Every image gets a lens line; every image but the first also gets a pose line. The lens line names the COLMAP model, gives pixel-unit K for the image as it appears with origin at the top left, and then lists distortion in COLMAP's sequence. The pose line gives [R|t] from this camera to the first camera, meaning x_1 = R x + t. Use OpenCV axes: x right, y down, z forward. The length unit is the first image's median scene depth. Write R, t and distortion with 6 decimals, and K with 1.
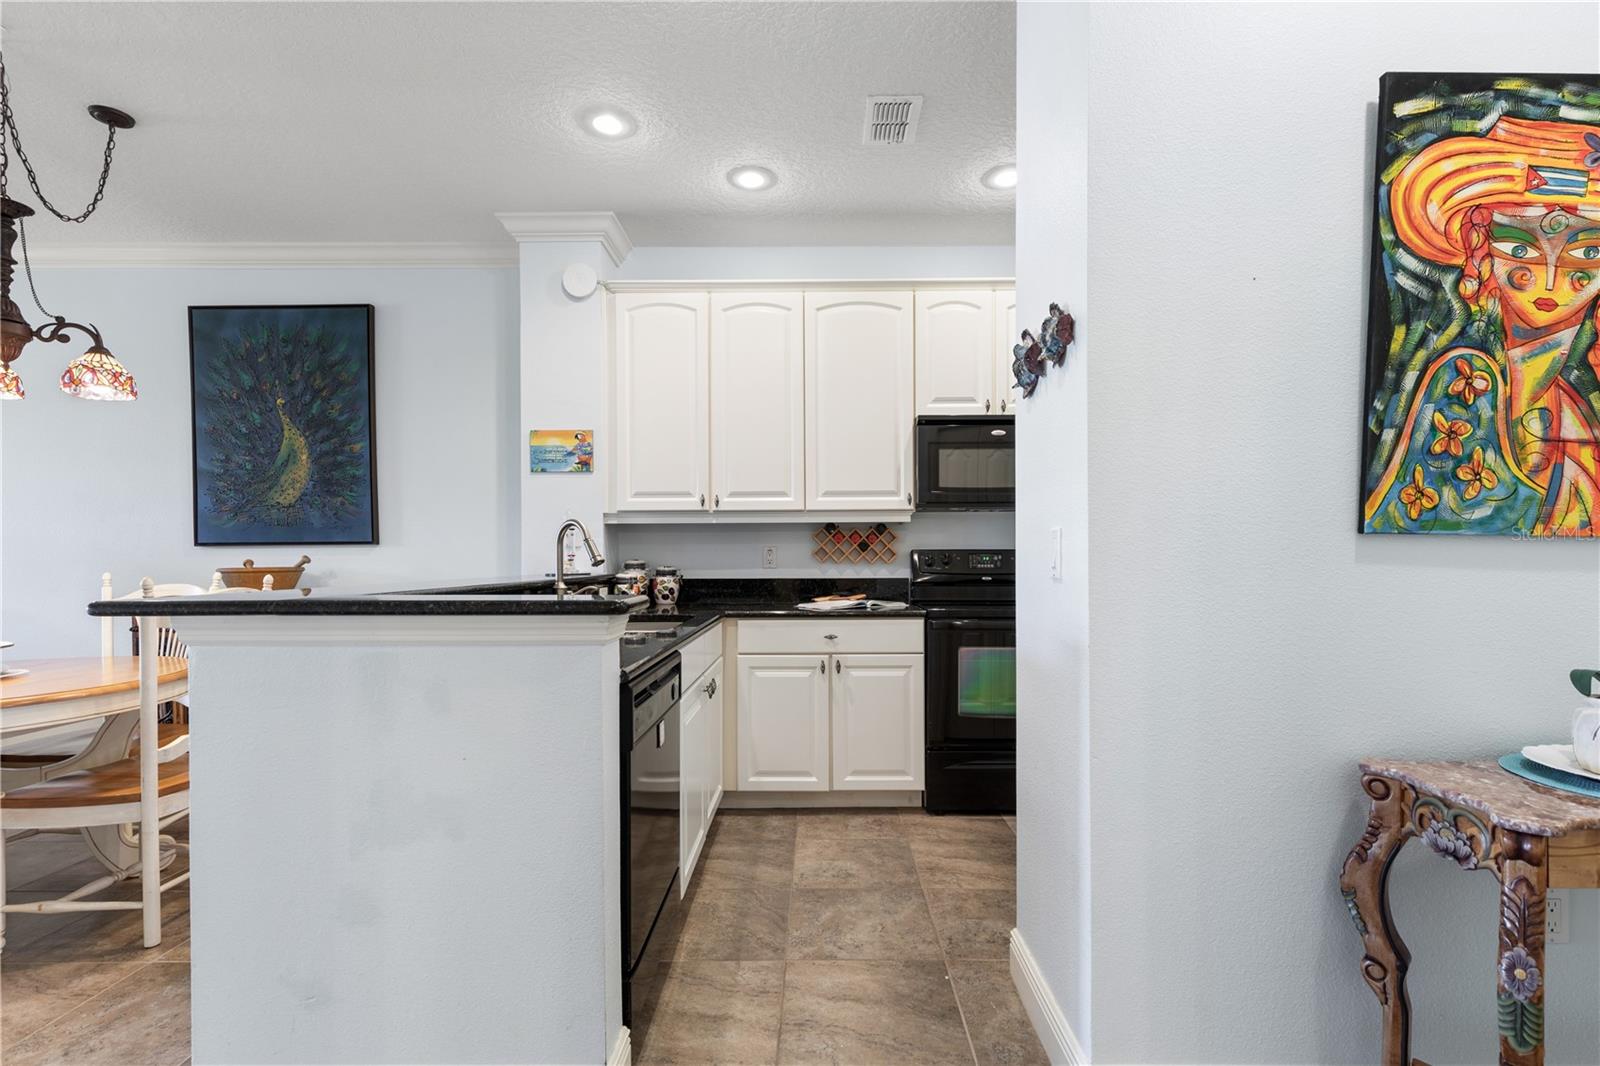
lens RADIAL K [[734.6, 0, 818.0], [0, 734.6, 566.5], [0, 0, 1]] dist [0.009577, -0.002585]
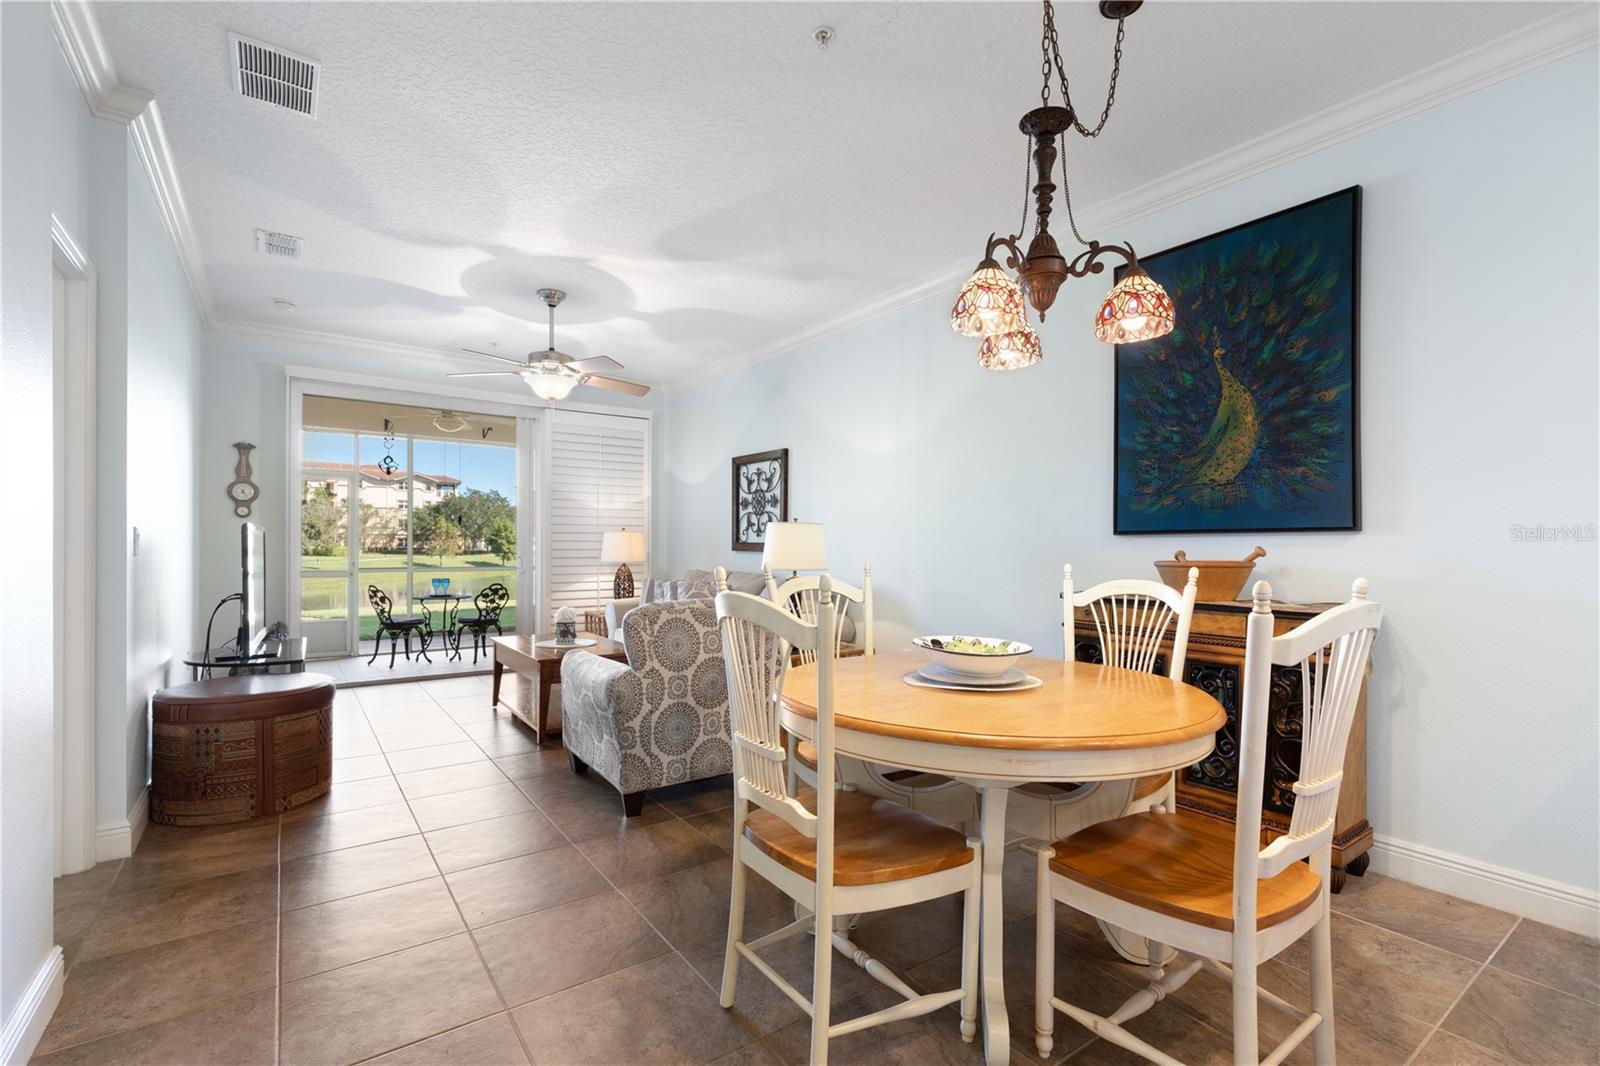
lens RADIAL K [[734.6, 0, 814.0], [0, 734.6, 547.2], [0, 0, 1]] dist [0.009577, -0.002585]
pose [[0.593528, 0.008419, -0.804769, -0.415123], [-0.020857, 0.999770, -0.004923, -0.001861], [0.804543, 0.019707, 0.593568, 0.220787]]
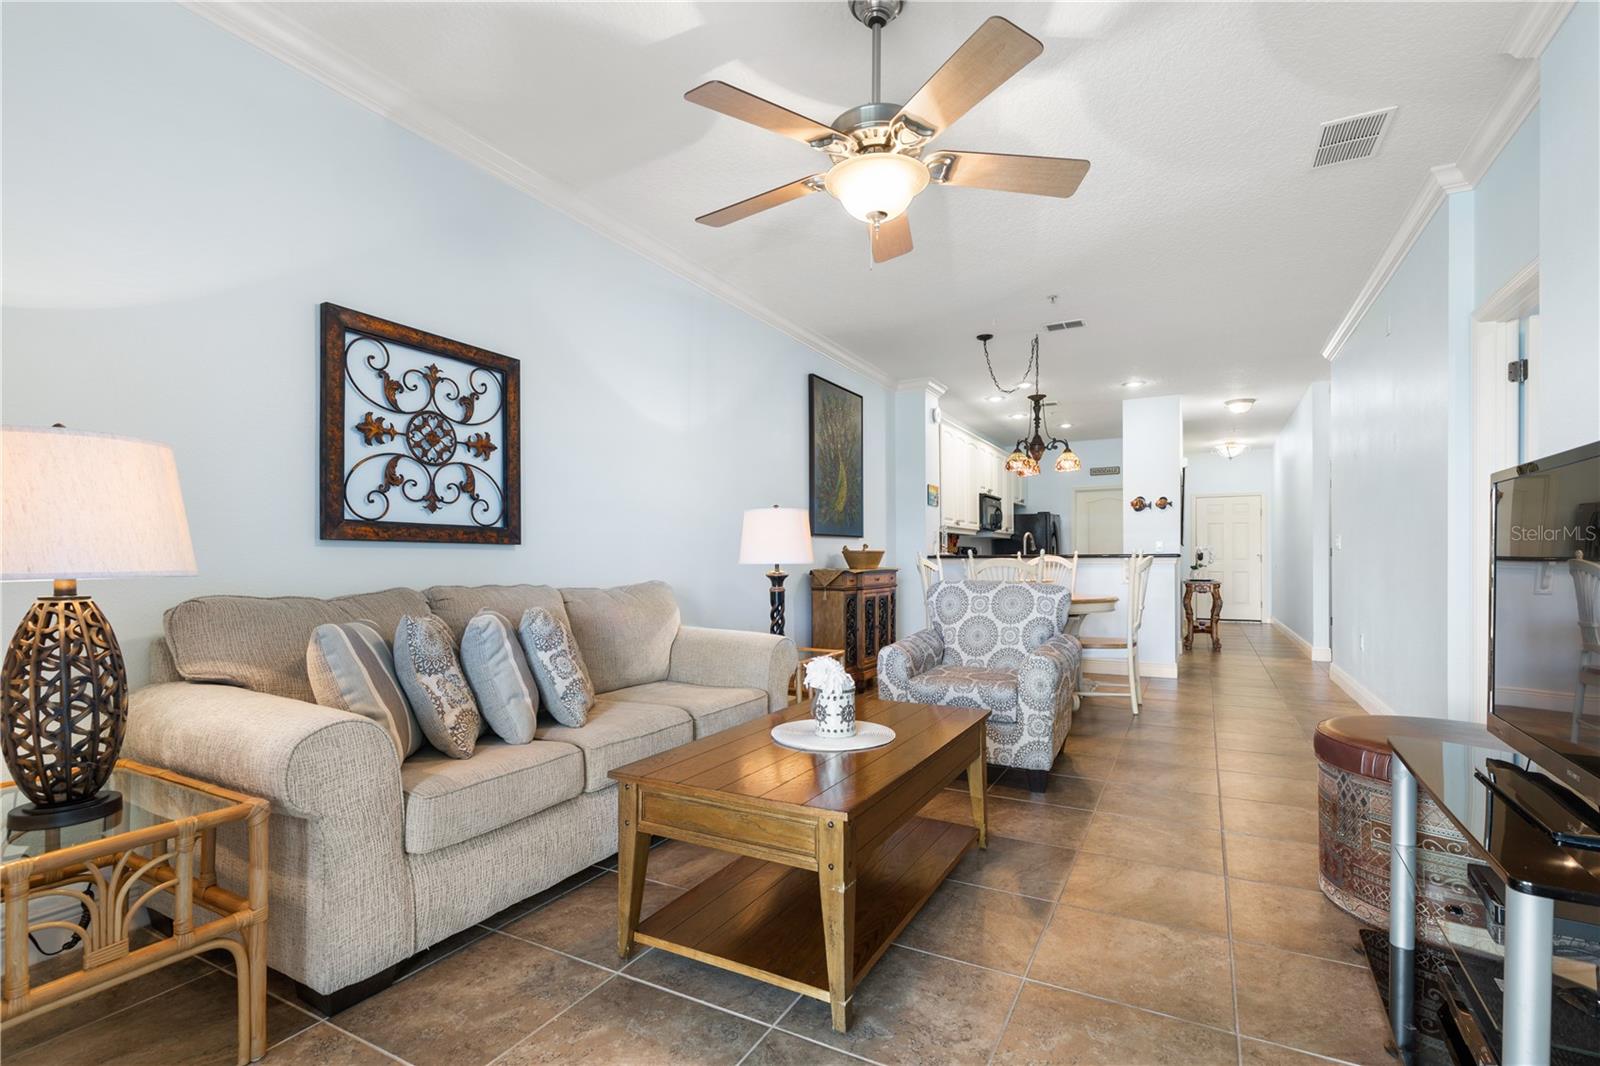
lens RADIAL K [[734.6, 0, 786.7], [0, 734.6, 559.3], [0, 0, 1]] dist [0.009577, -0.002585]
pose [[0.480158, 0.000126, 0.877182, -2.603017], [0.013869, 0.999874, -0.007735, 0.037532], [-0.877072, 0.015880, 0.480096, 0.413924]]
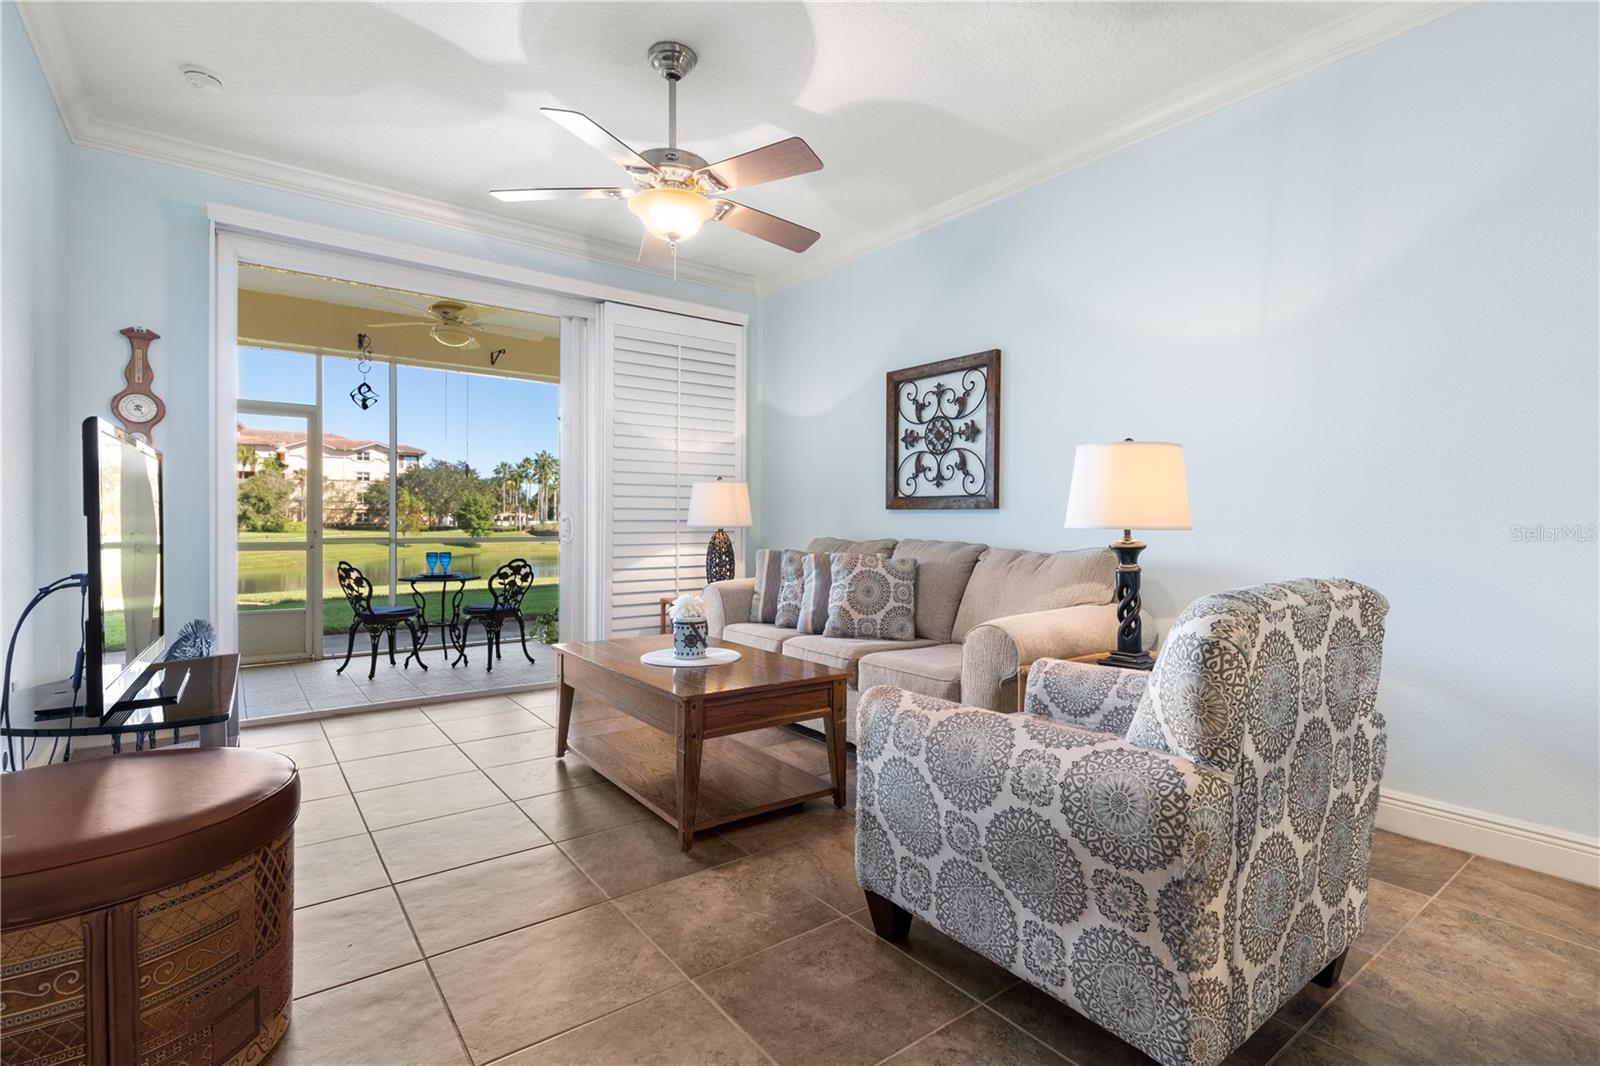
lens RADIAL K [[767.3, 0, 828.9], [0, 767.3, 526.3], [0, 0, 1]] dist [0.009800, -0.002281]
pose [[0.623021, 0.011542, -0.782120, -1.103822], [-0.020382, 0.999791, -0.001481, 0.038887], [0.781940, 0.016864, 0.623126, 0.256633]]
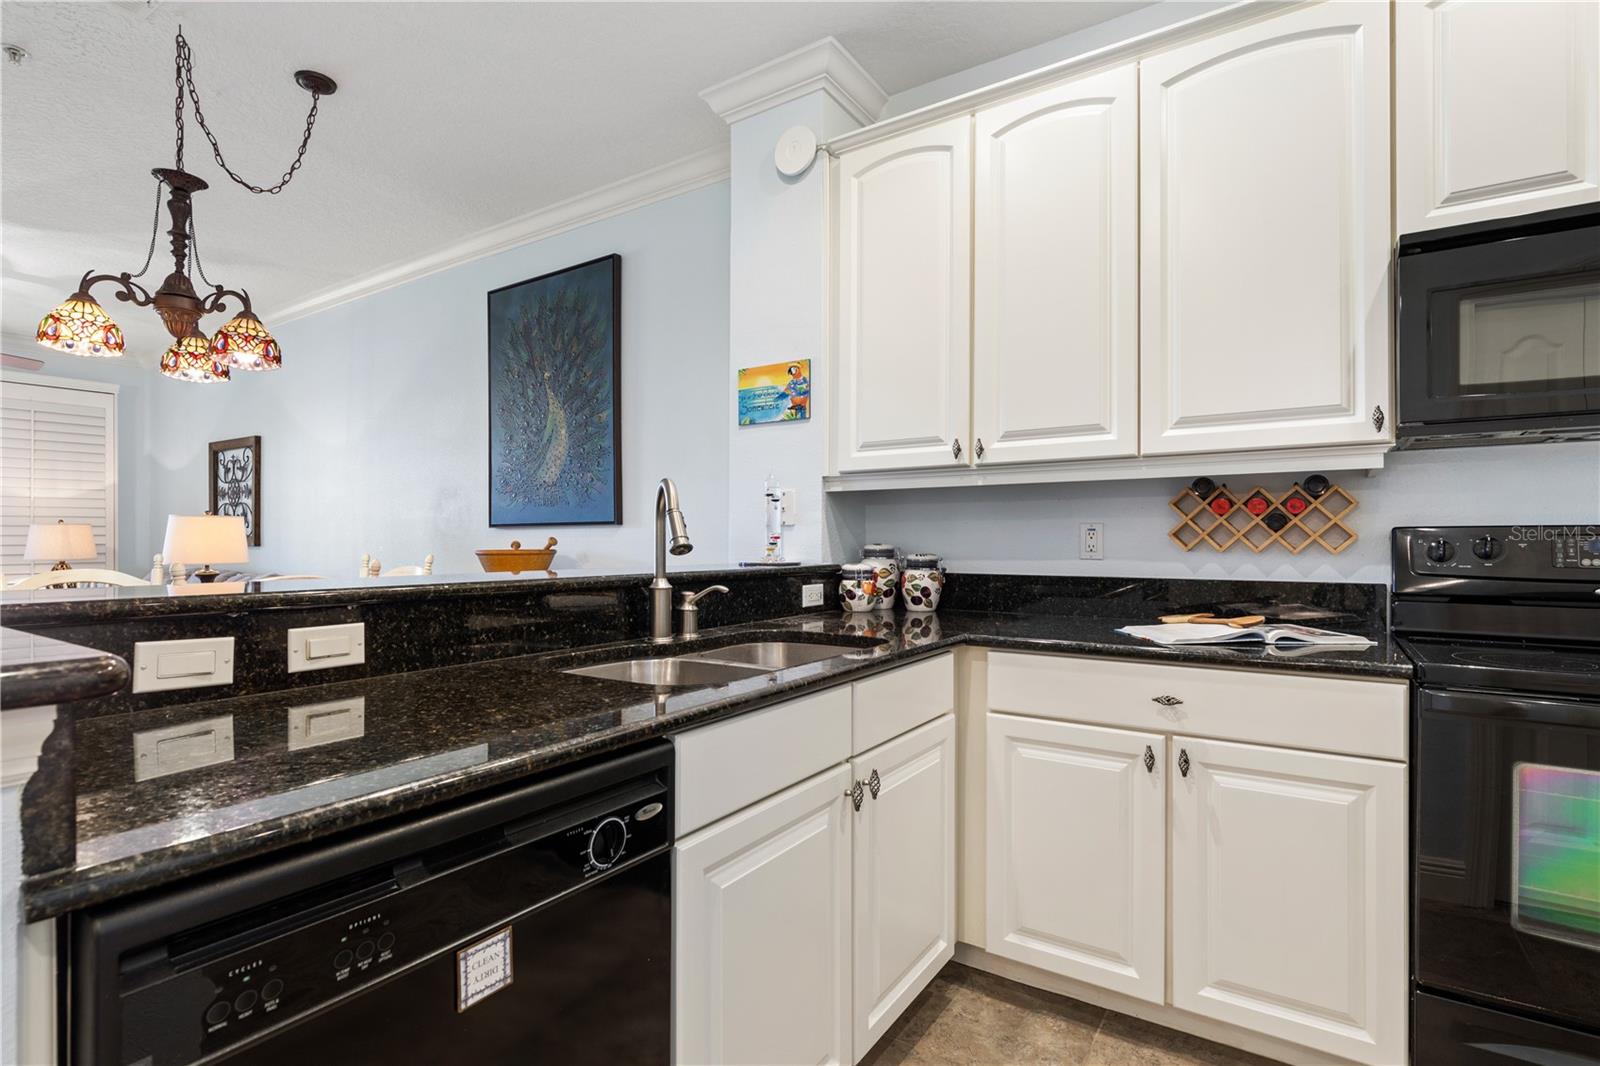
lens RADIAL K [[774.5, 0, 788.3], [0, 774.5, 539.4], [0, 0, 1]] dist [0.009316, 0.001584]
pose [[0.834675, 0.002341, -0.550738, 0.092151], [-0.011689, 0.999841, -0.013465, -0.003330], [0.550618, 0.017676, 0.834570, 0.410986]]
